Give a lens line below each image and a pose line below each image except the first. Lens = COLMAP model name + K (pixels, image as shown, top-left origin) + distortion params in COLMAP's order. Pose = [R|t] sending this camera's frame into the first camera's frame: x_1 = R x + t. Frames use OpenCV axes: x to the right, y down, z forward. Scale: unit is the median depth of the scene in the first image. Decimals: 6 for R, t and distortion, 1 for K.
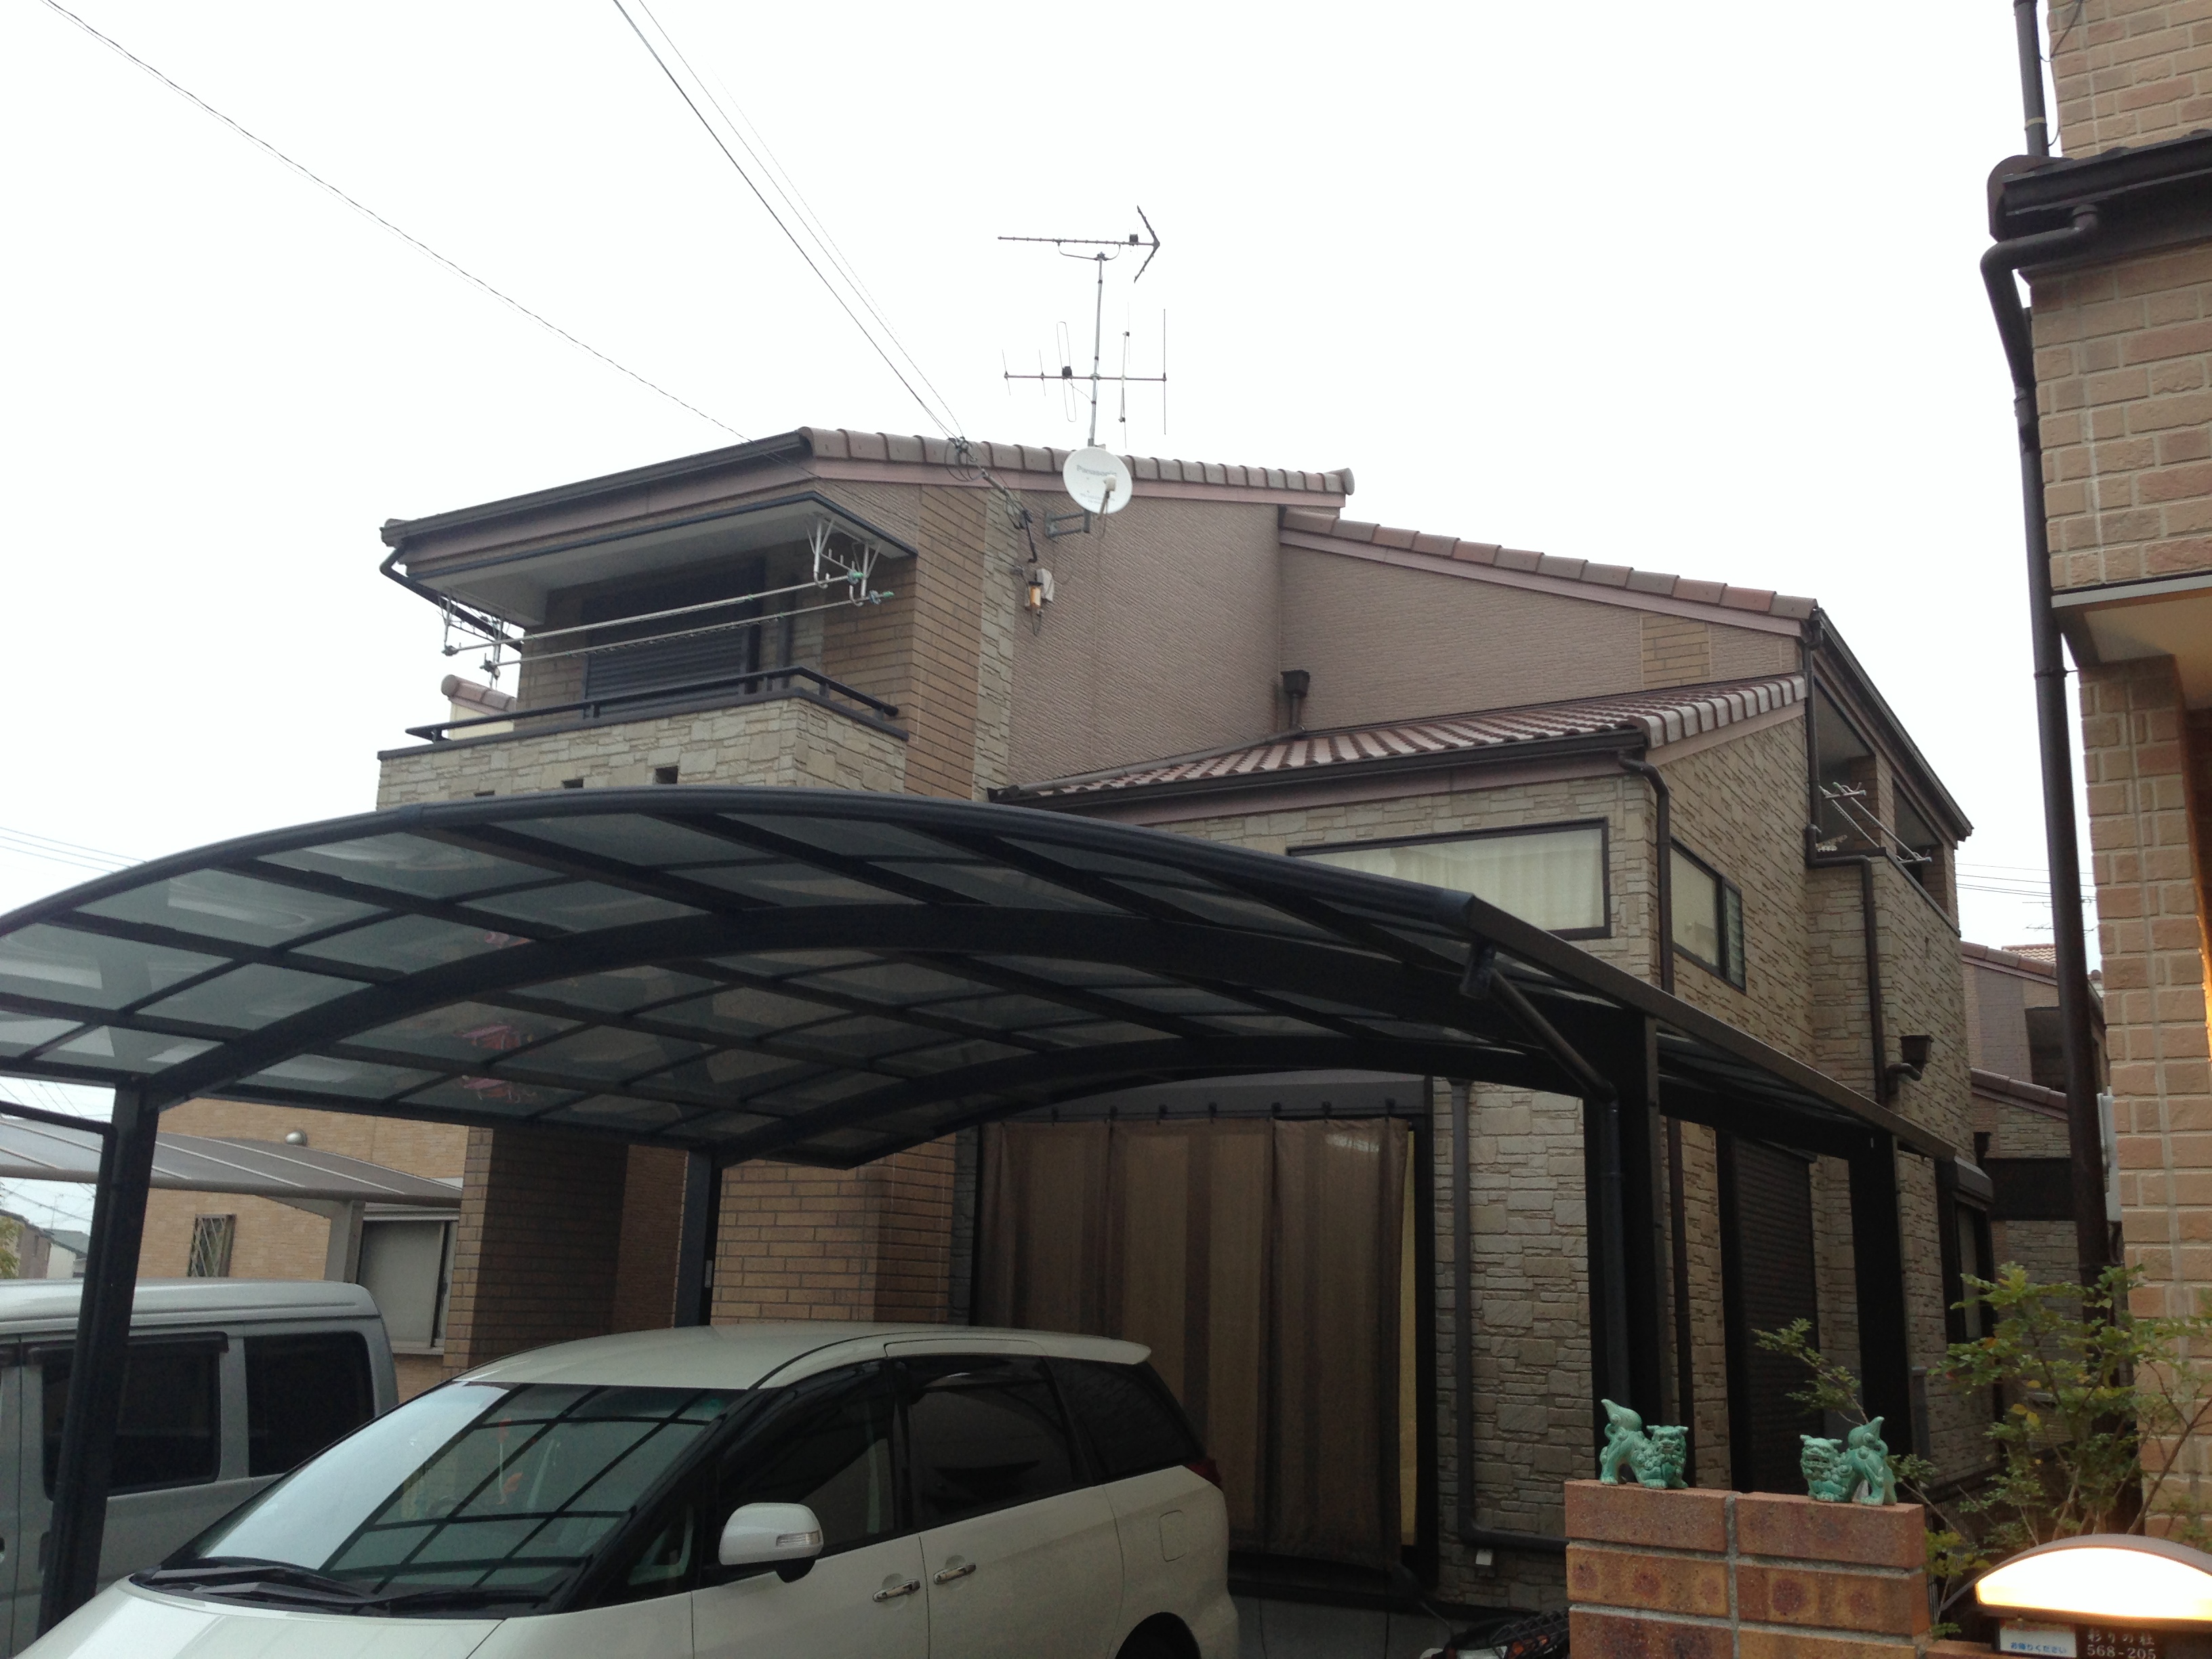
lens RADIAL K [[2022.4, 0, 1101.0], [0, 2022.4, 841.0], [0, 0, 1]] dist [0.083652, -0.014523]
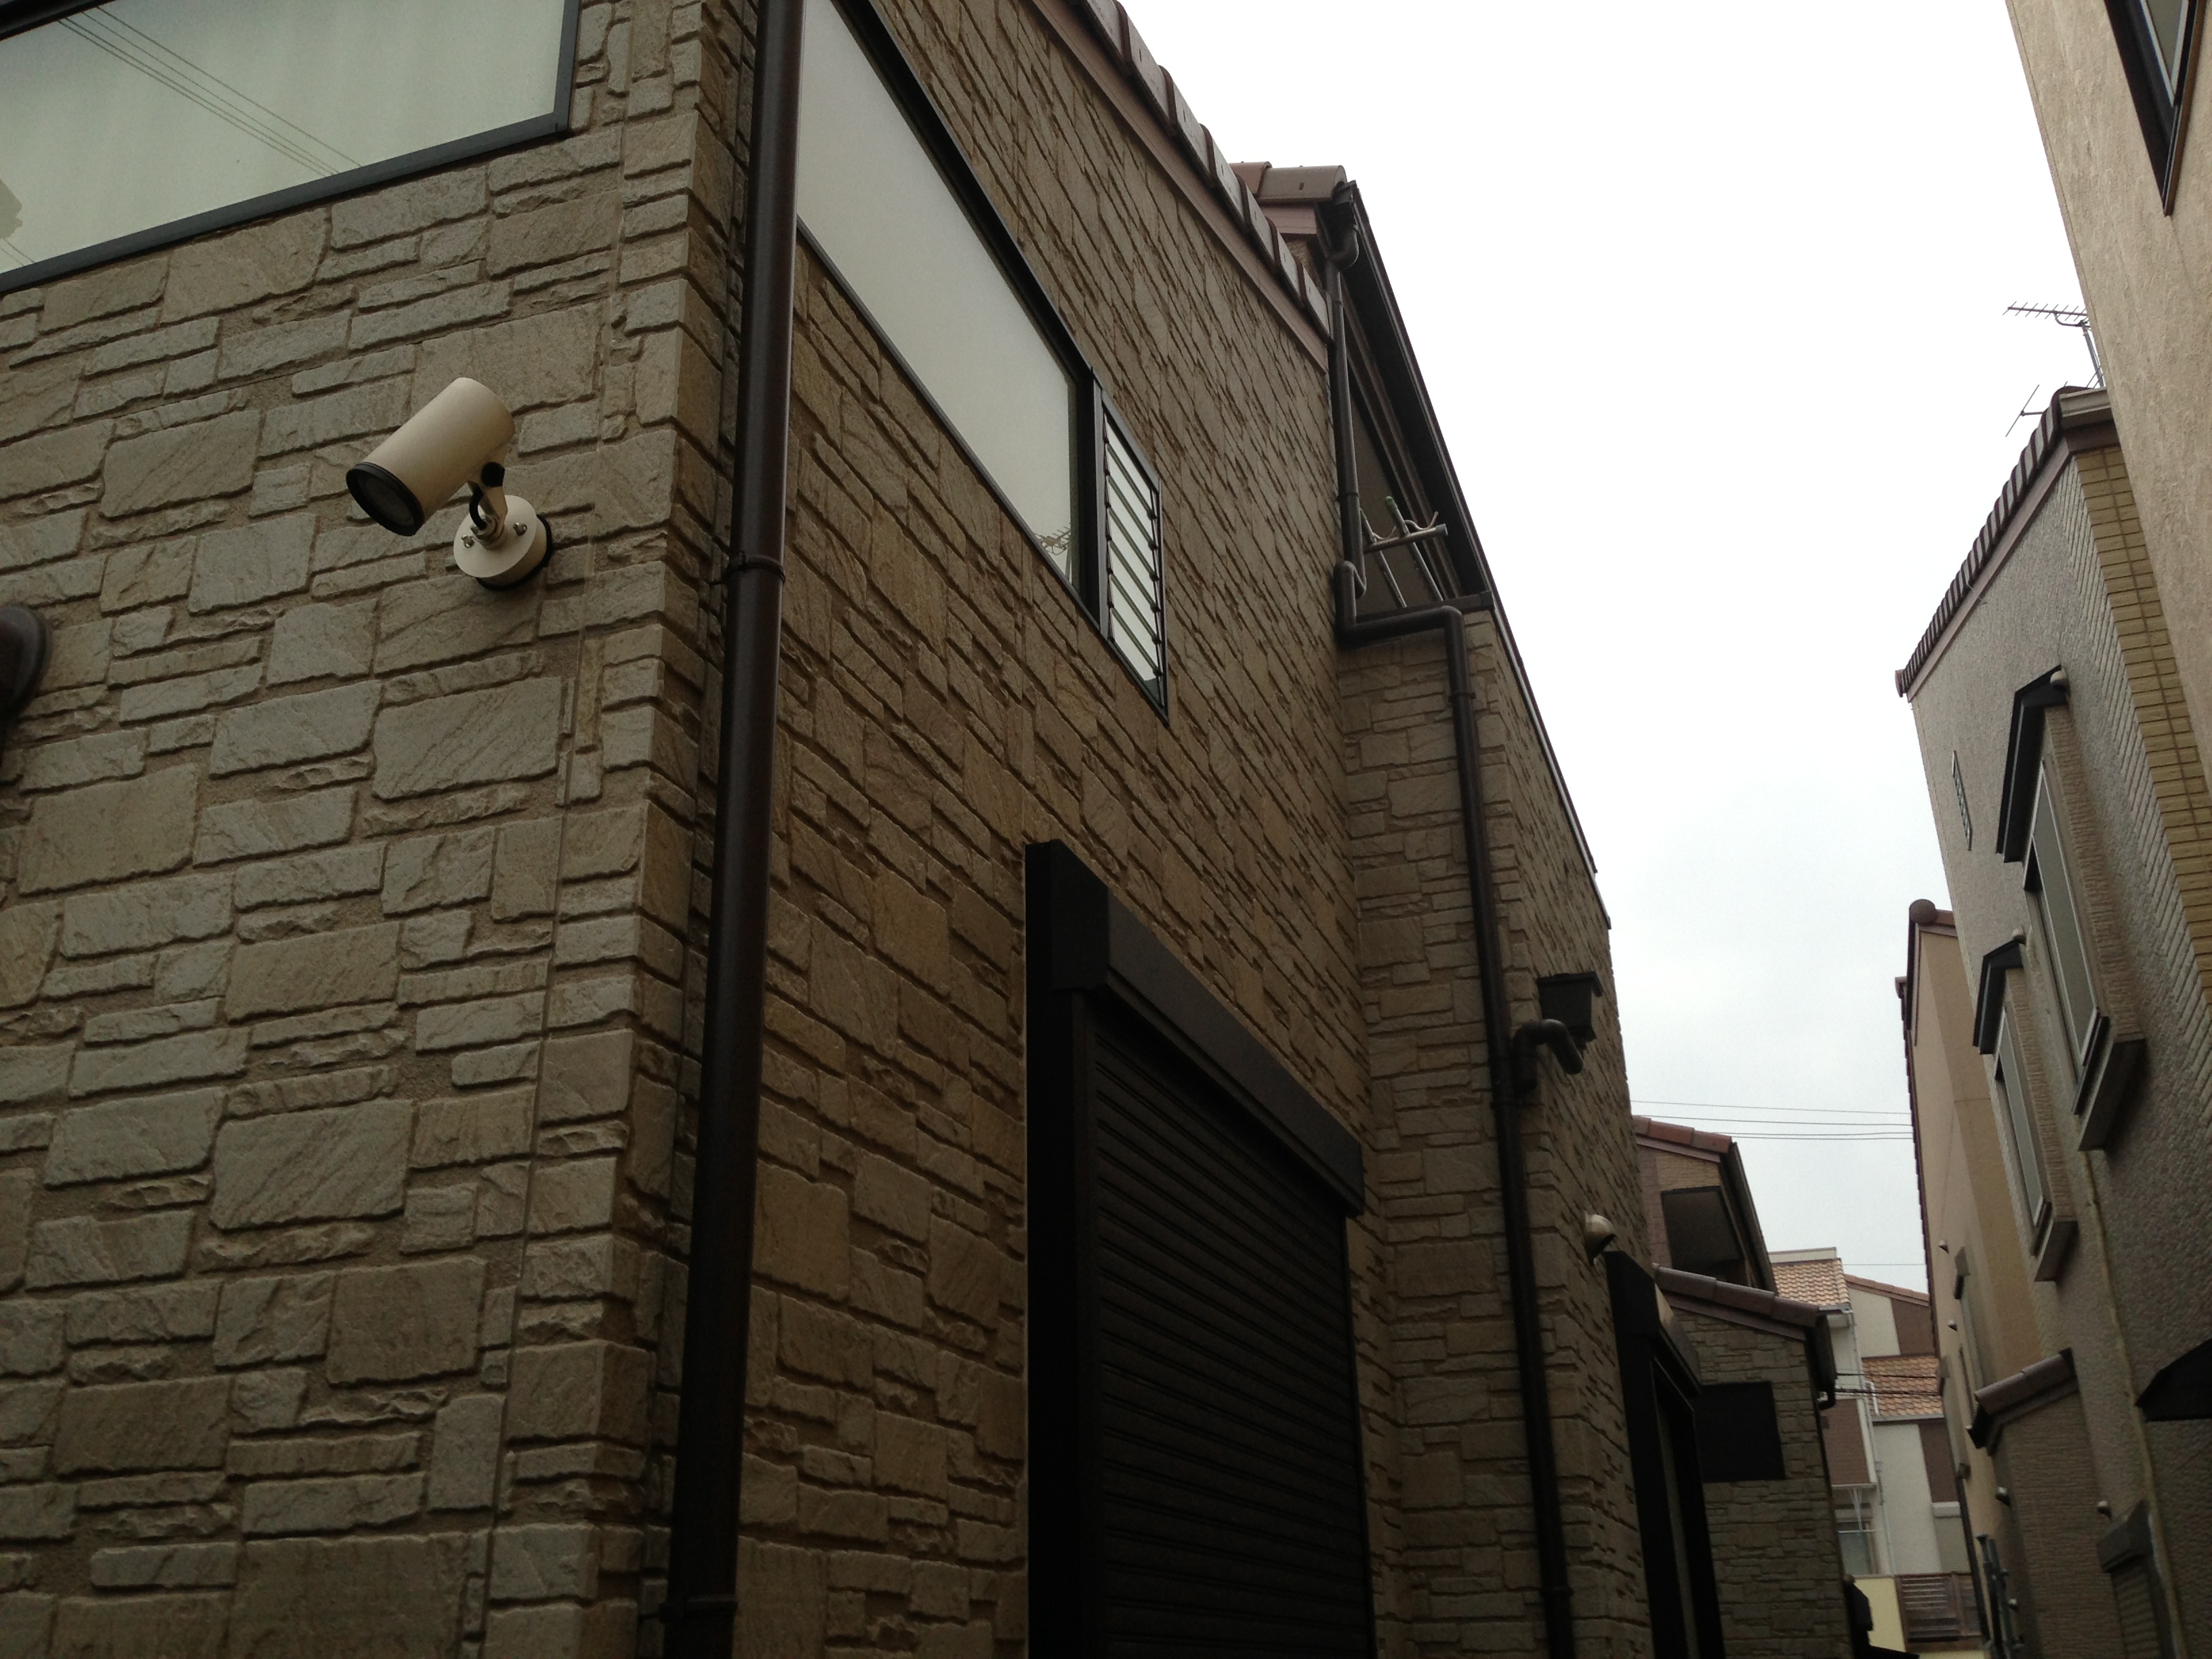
lens RADIAL K [[2046.5, 0, 1152.7], [0, 2046.5, 822.0], [0, 0, 1]] dist [0.078445, -0.171244]
pose [[0.976423, 0.026927, 0.214181, 0.266665], [0.011959, 0.983918, -0.178217, 0.181103], [-0.215536, 0.176577, 0.960398, 0.735450]]
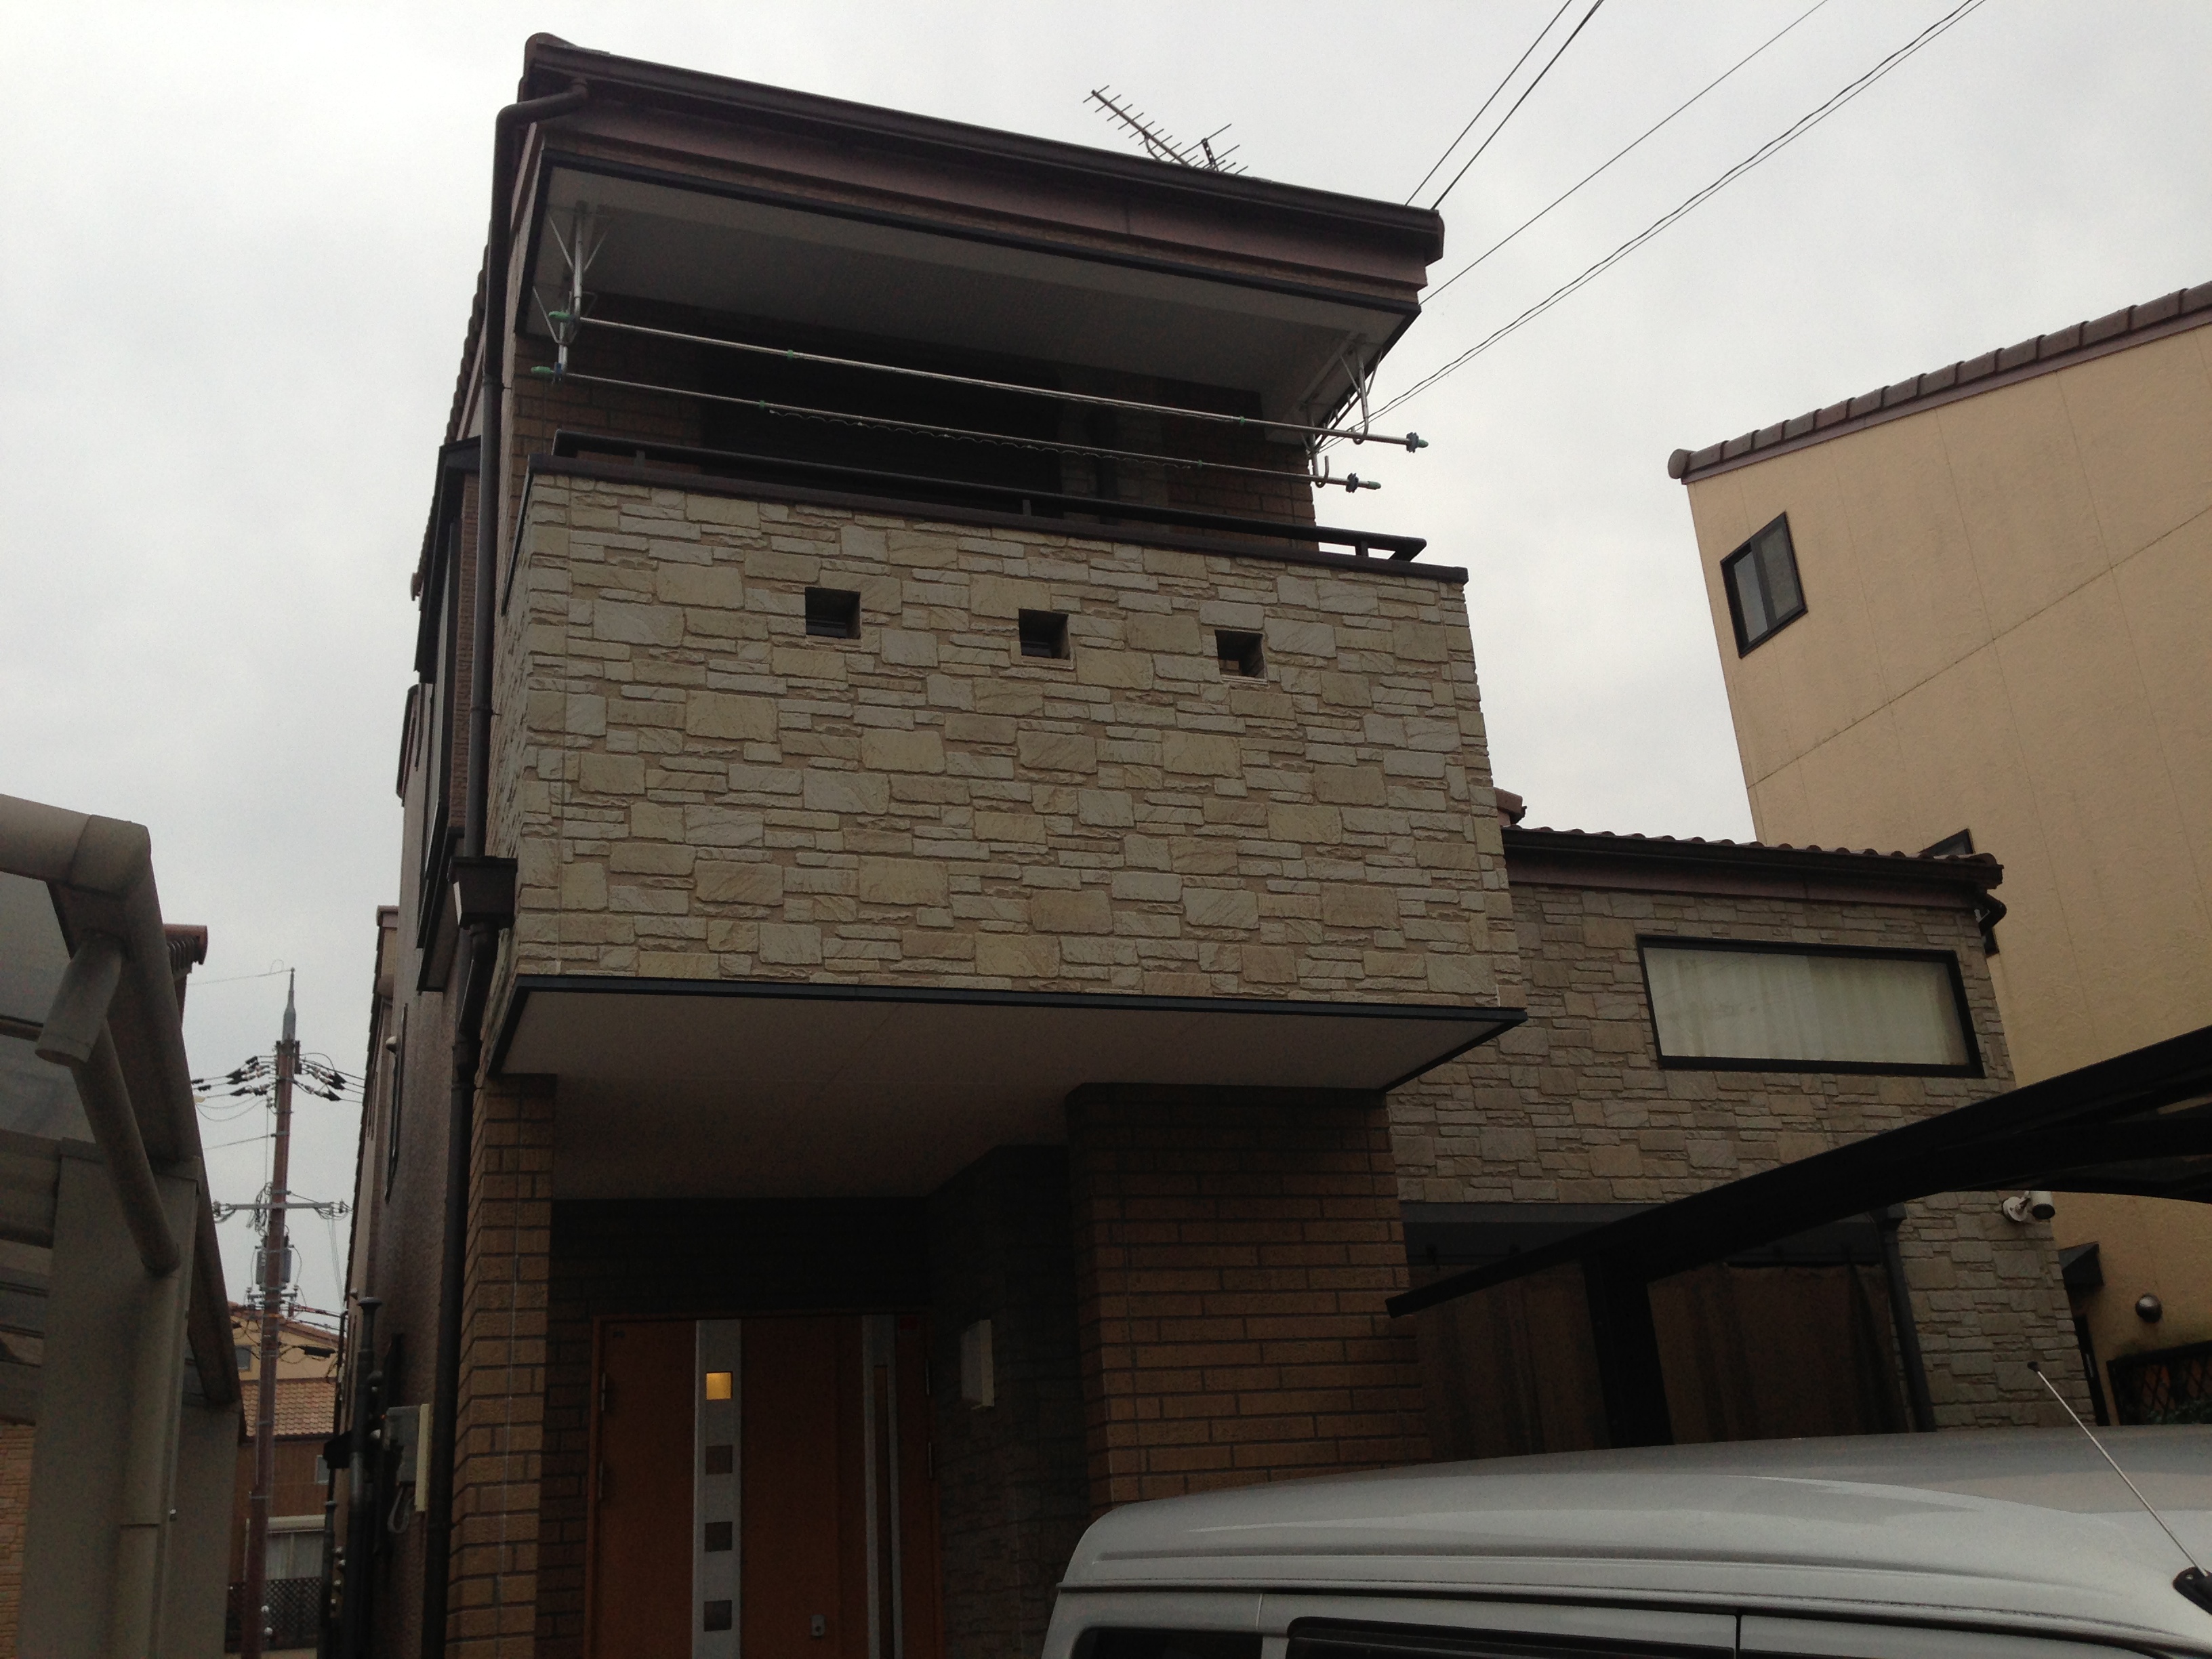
lens RADIAL K [[2022.4, 0, 1101.0], [0, 2022.4, 841.0], [0, 0, 1]] dist [0.083652, -0.014523]
pose [[0.631984, 0.199893, 0.748759, -0.731337], [-0.084626, 0.978185, -0.189715, 0.153574], [-0.770348, 0.056532, 0.635113, 0.697523]]
